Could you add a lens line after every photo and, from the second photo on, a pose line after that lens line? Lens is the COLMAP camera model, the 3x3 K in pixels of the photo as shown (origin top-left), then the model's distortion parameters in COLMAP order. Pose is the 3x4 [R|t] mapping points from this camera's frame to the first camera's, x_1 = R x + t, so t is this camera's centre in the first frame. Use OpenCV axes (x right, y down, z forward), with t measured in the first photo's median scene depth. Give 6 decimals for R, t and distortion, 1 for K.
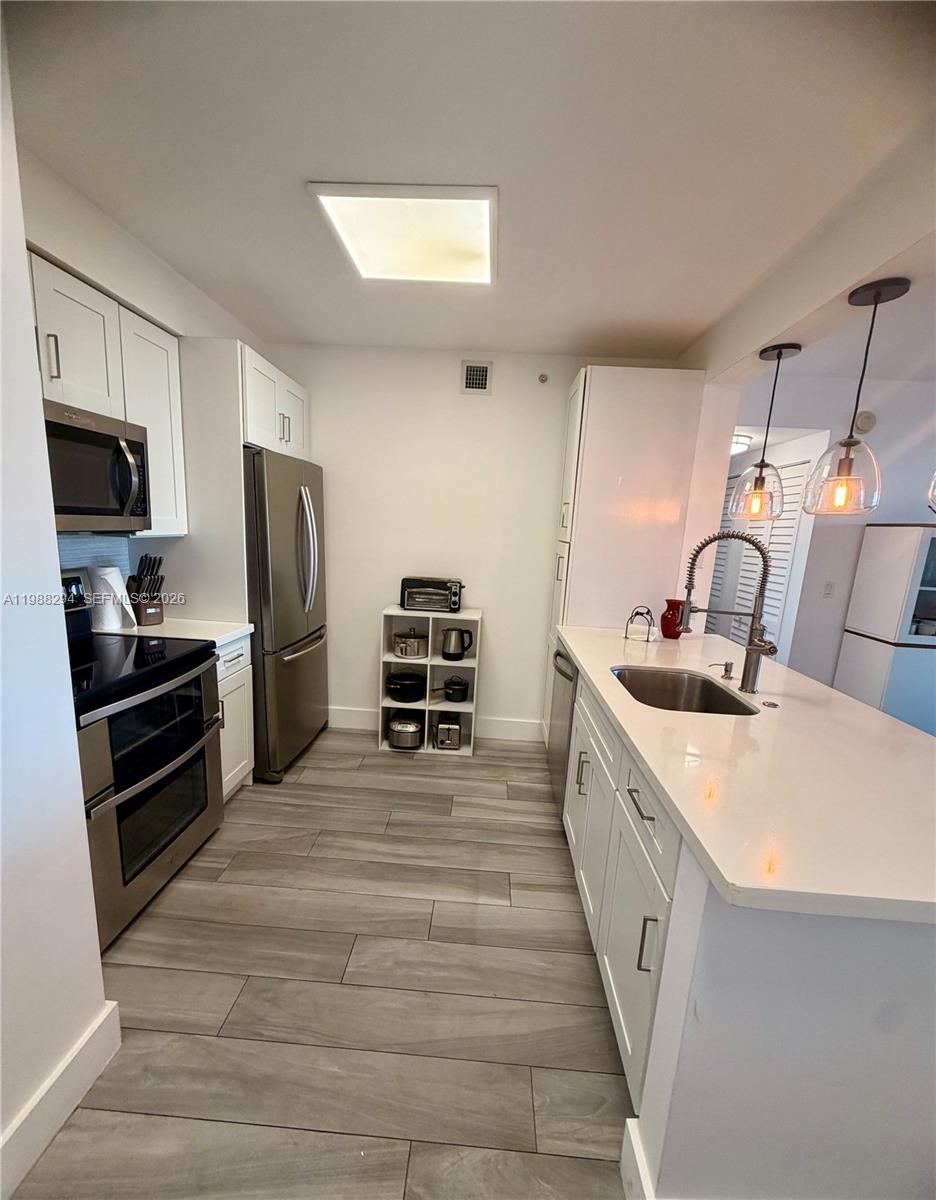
lens RADIAL K [[500.9, 0, 465.8], [0, 500.9, 626.0], [0, 0, 1]] dist [-0.000286, -0.000897]
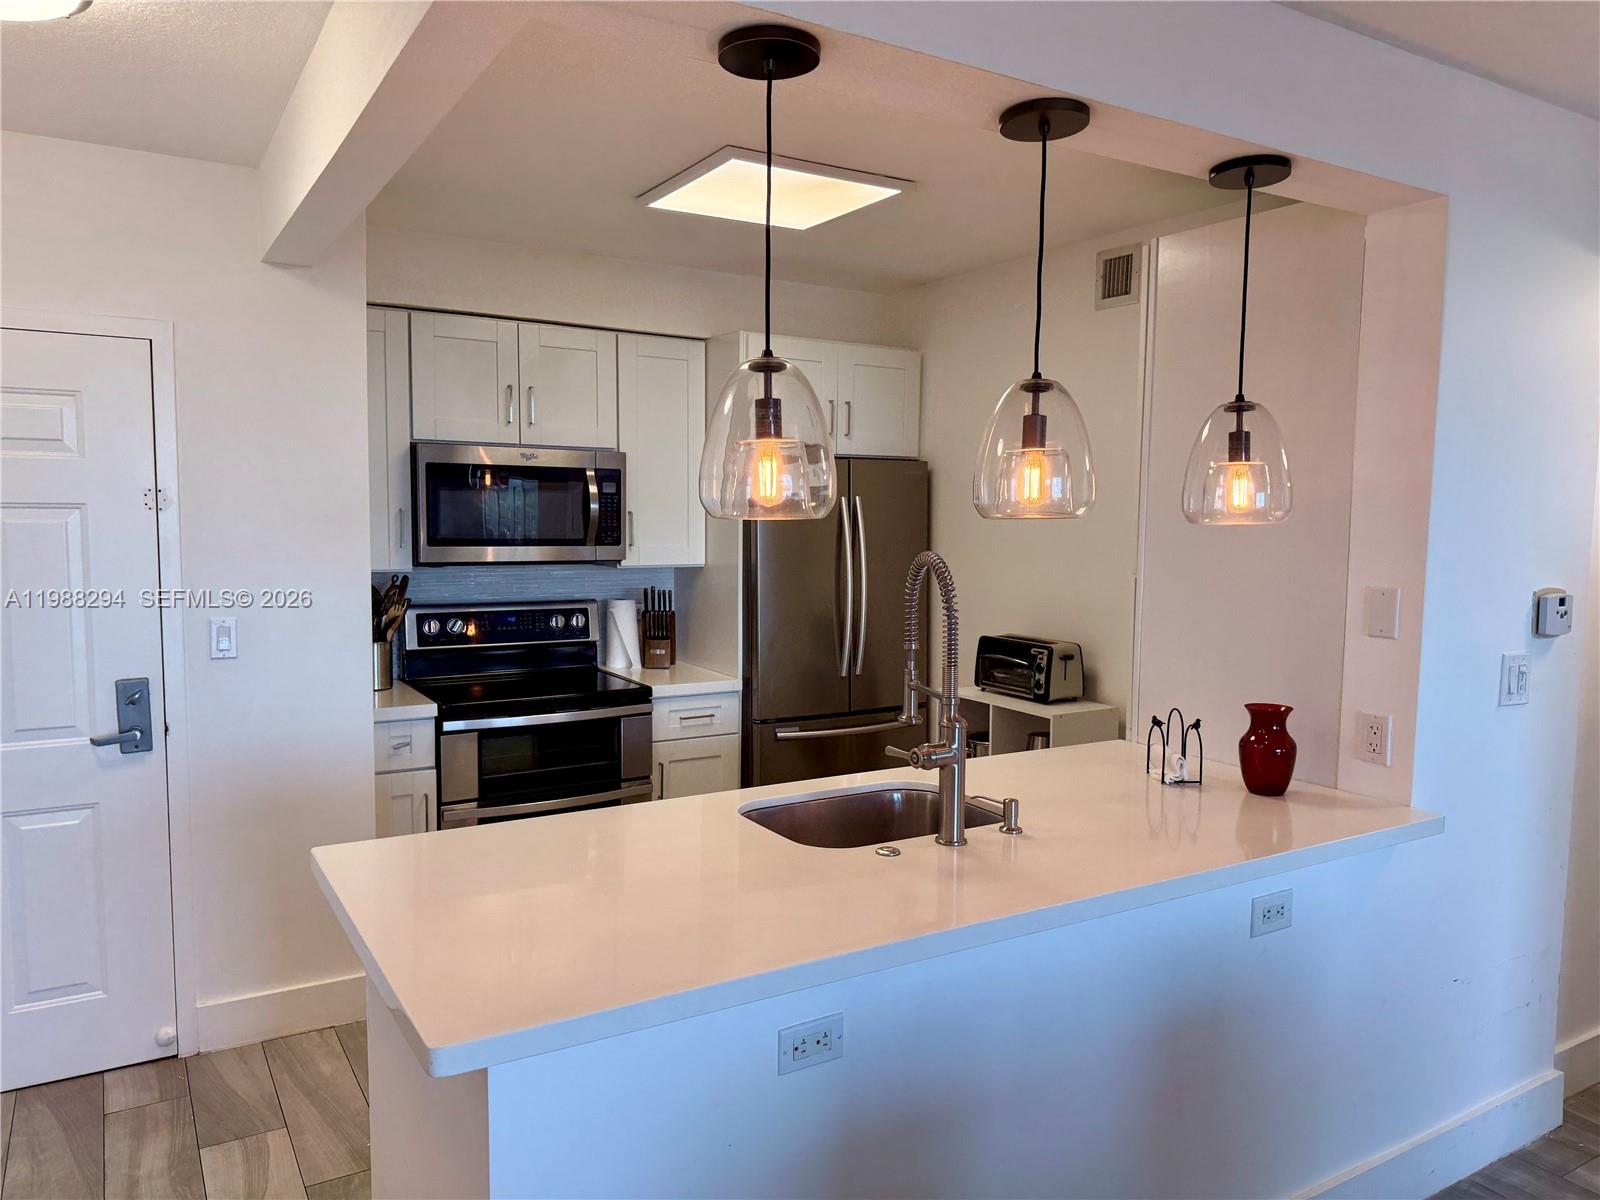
lens RADIAL K [[1125.5, 0, 807.4], [0, 1125.5, 615.2], [0, 0, 1]] dist [0.063524, -0.066914]
pose [[0.563811, 0.031734, -0.825294, 1.218163], [-0.145217, 0.987503, -0.061236, -0.012900], [0.813037, 0.154372, 0.561373, 0.127159]]
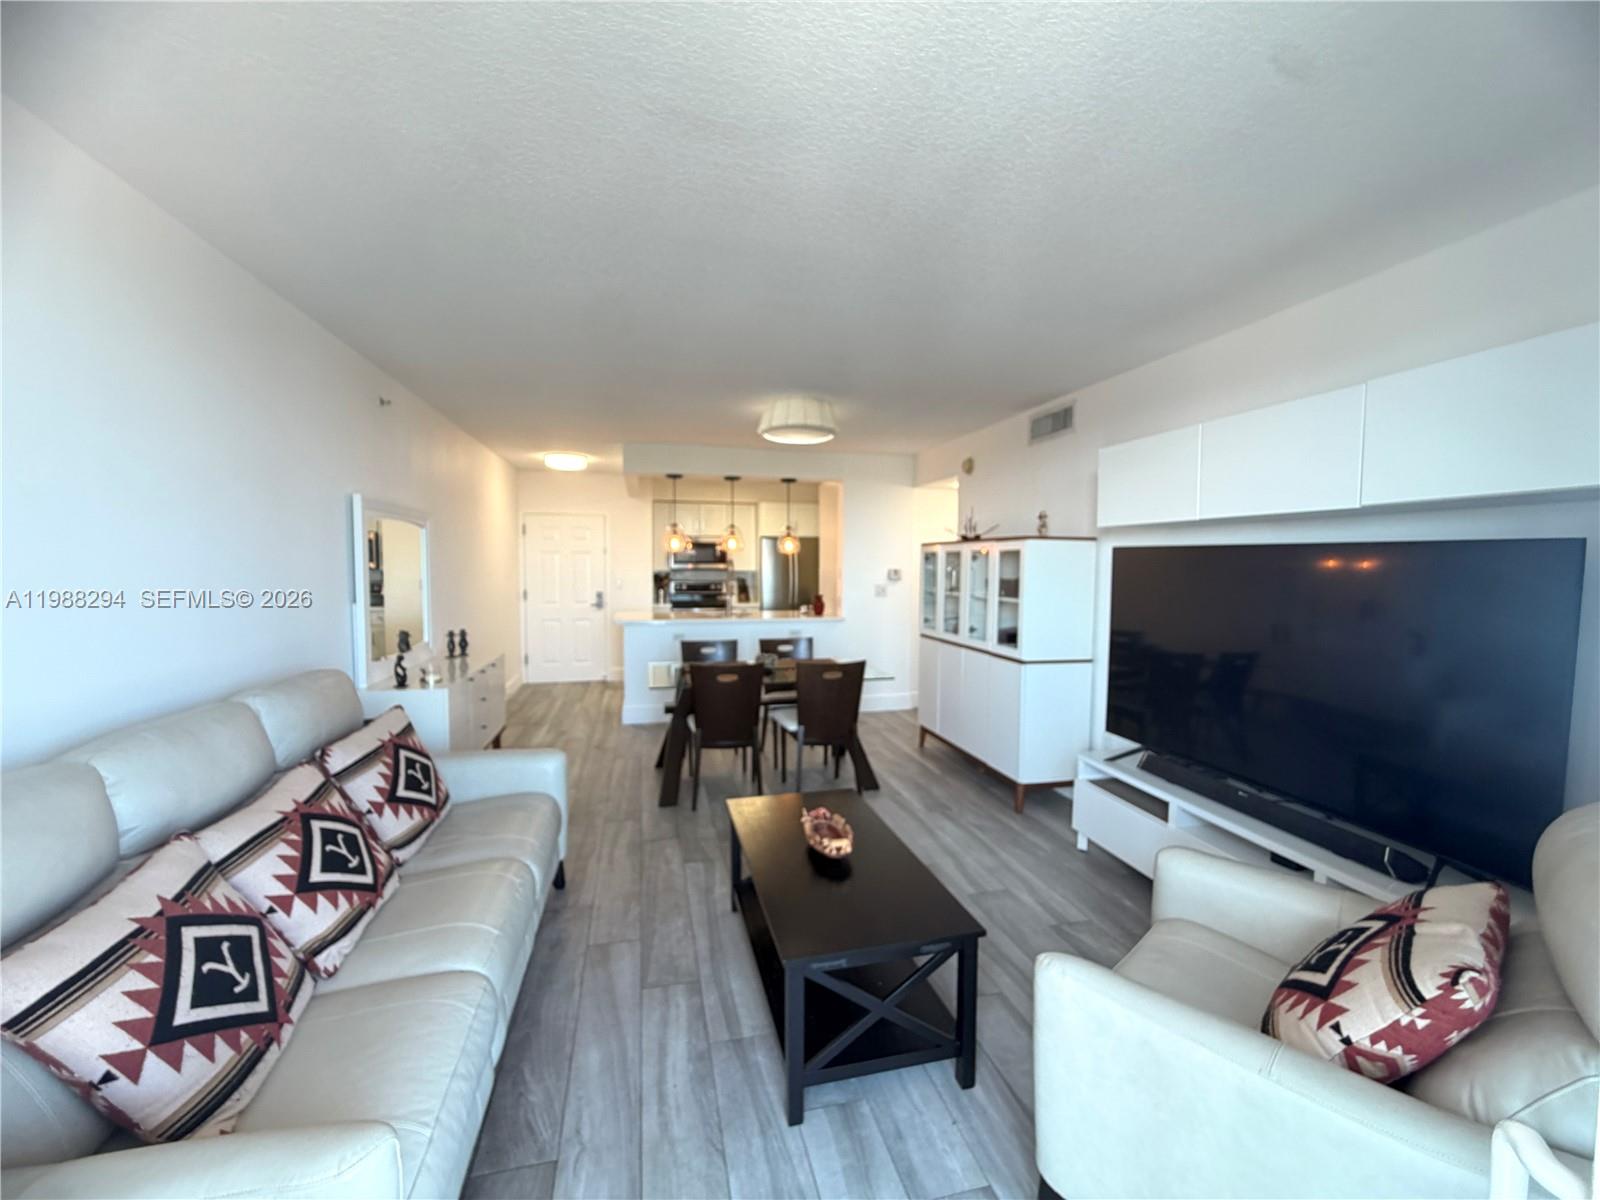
lens RADIAL K [[637.5, 0, 796.0], [0, 637.5, 598.9], [0, 0, 1]] dist [-0.001137, 0.000387]
pose [[0.284167, 0.002120, -0.958772, 3.258669], [-0.180564, 0.982222, -0.051345, 0.122596], [0.941619, 0.187710, 0.279498, 0.298544]]
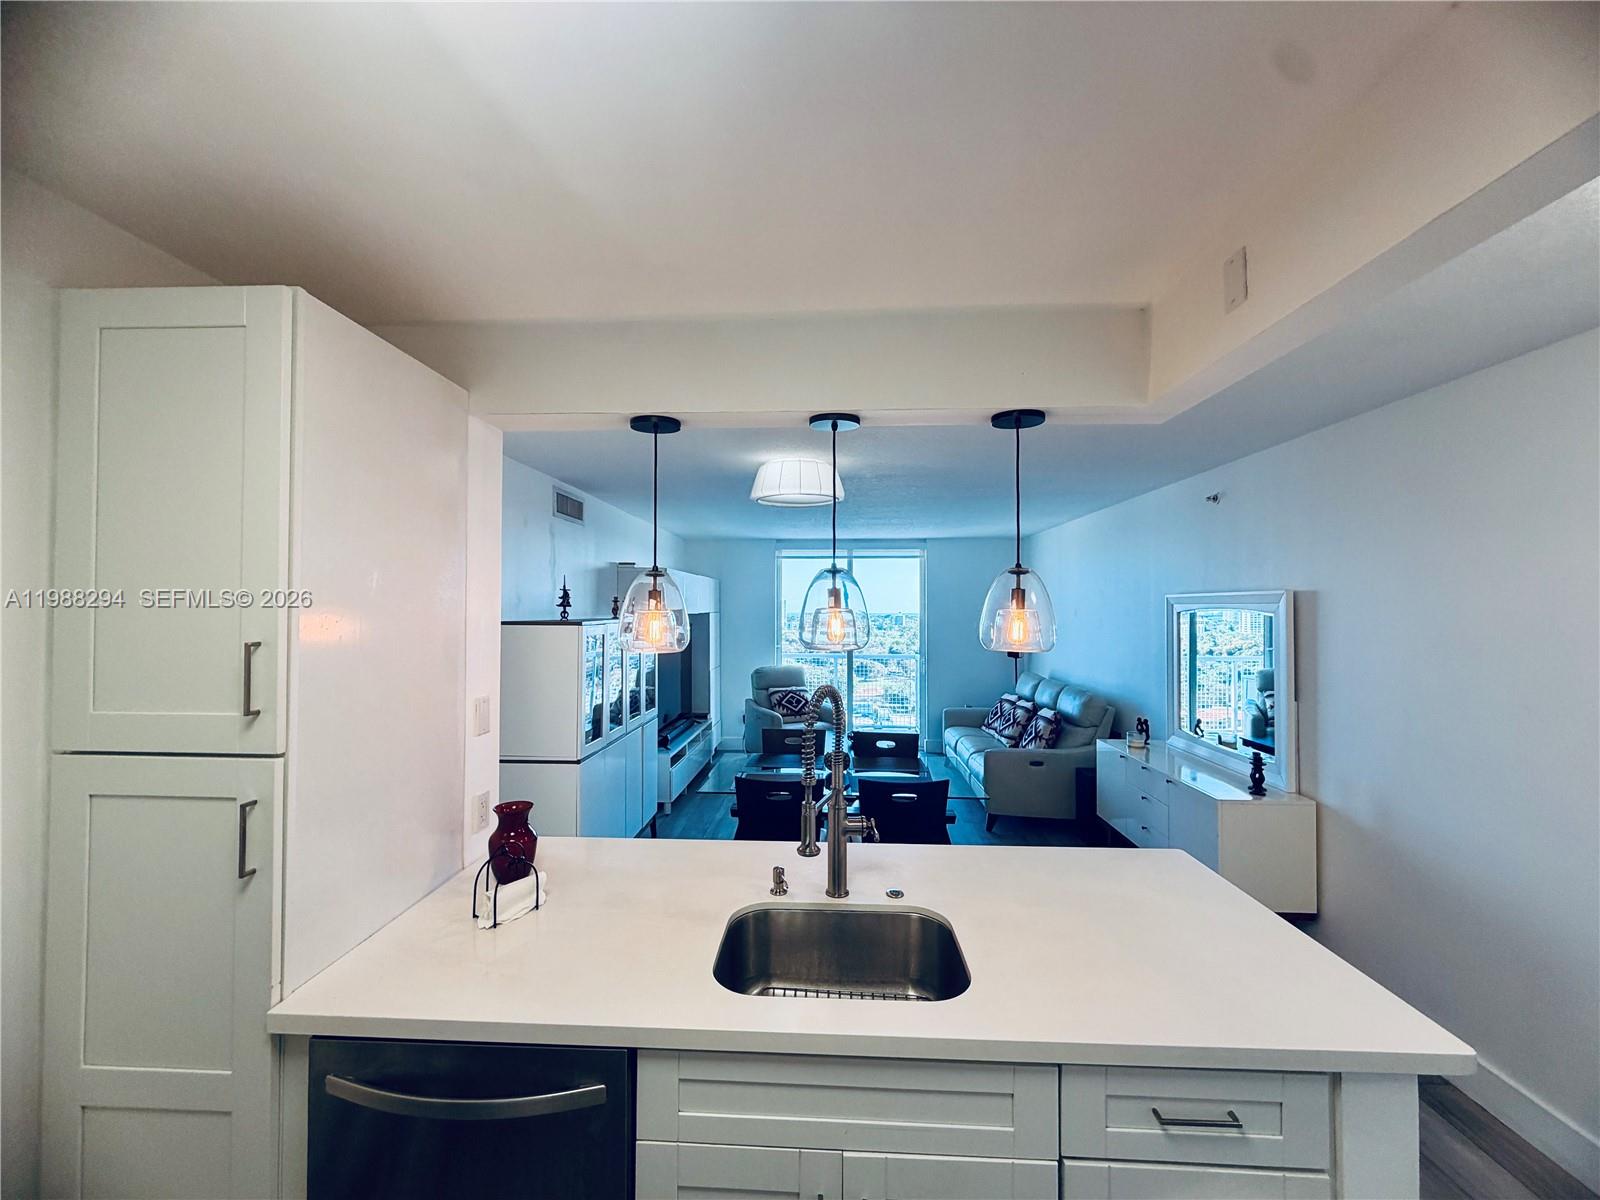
lens RADIAL K [[637.5, 0, 801.6], [0, 637.5, 594.1], [0, 0, 1]] dist [-0.001137, 0.000387]
pose [[-0.006918, -0.030113, 0.999523, -0.287767], [0.193946, 0.980526, 0.030883, -0.278234], [-0.980988, 0.194067, -0.000943, 0.798218]]
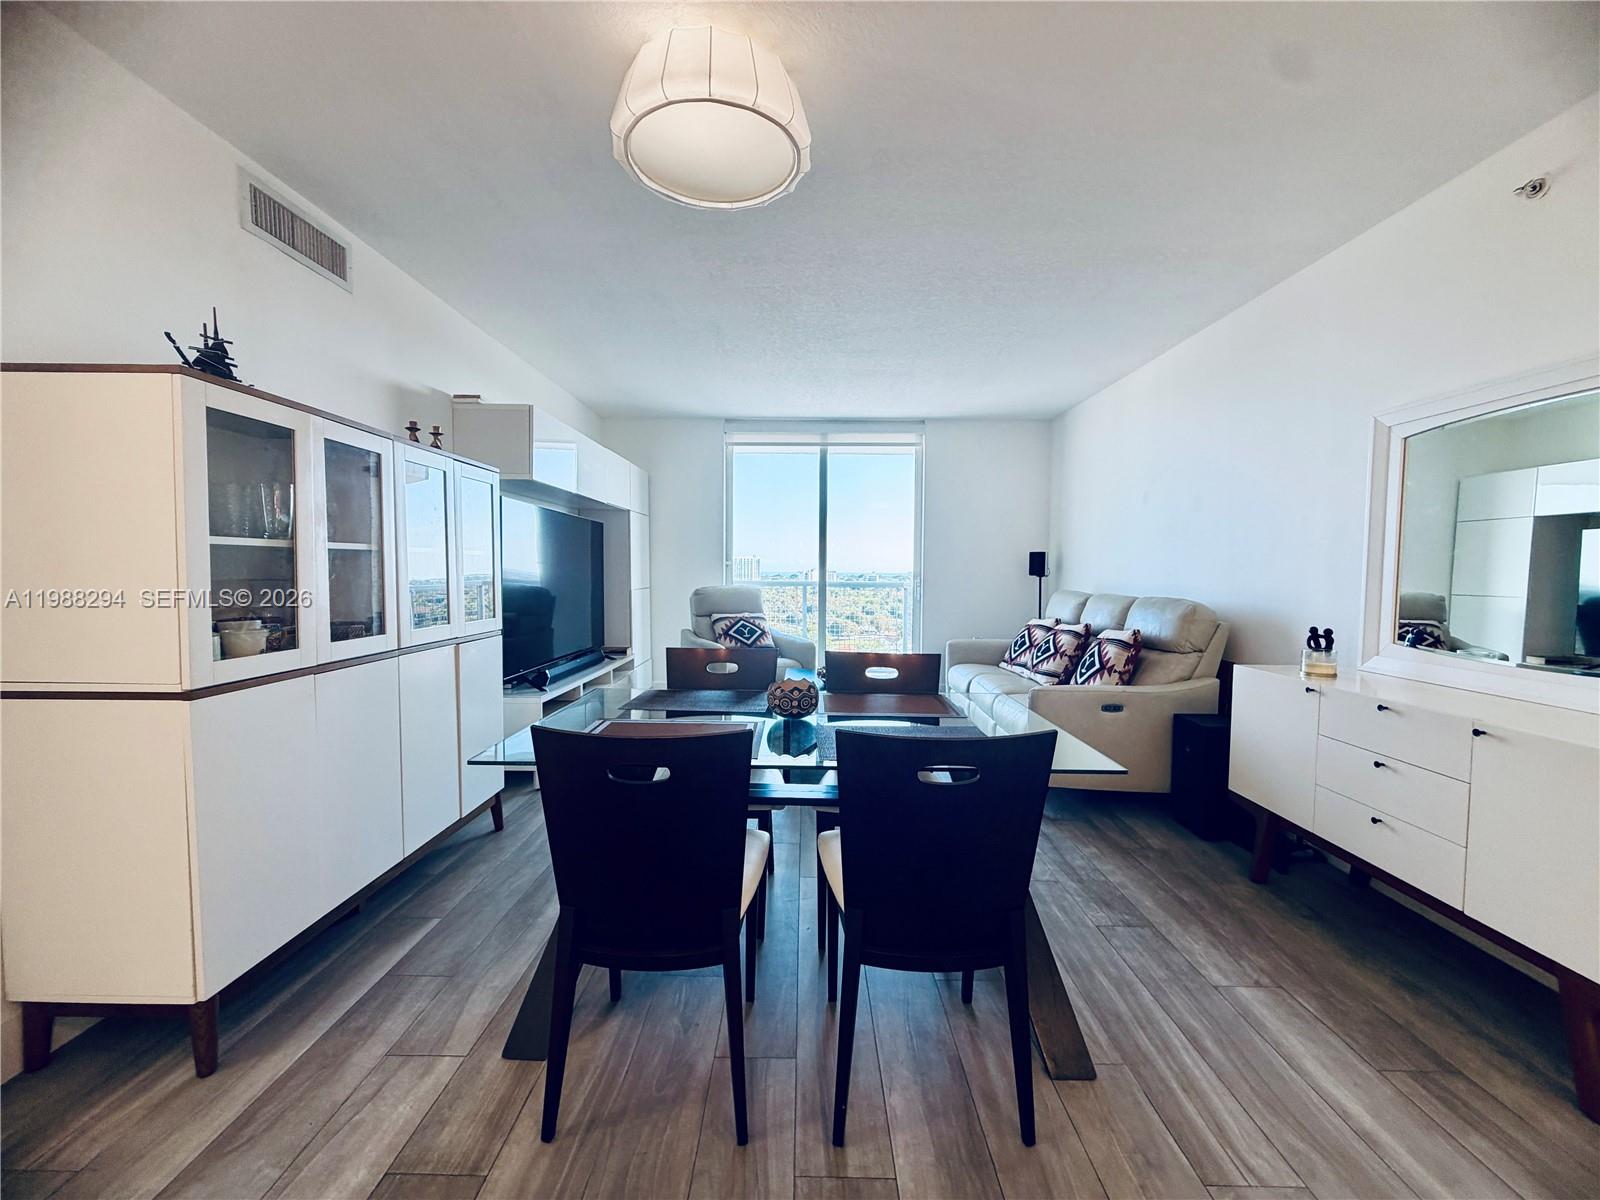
lens RADIAL K [[637.5, 0, 796.6], [0, 637.5, 597.8], [0, 0, 1]] dist [-0.001137, 0.000387]
pose [[-0.039845, -0.098296, 0.994359, 0.533942], [0.187726, 0.976692, 0.104072, 0.003565], [-0.981413, 0.190814, -0.020463, 0.777720]]
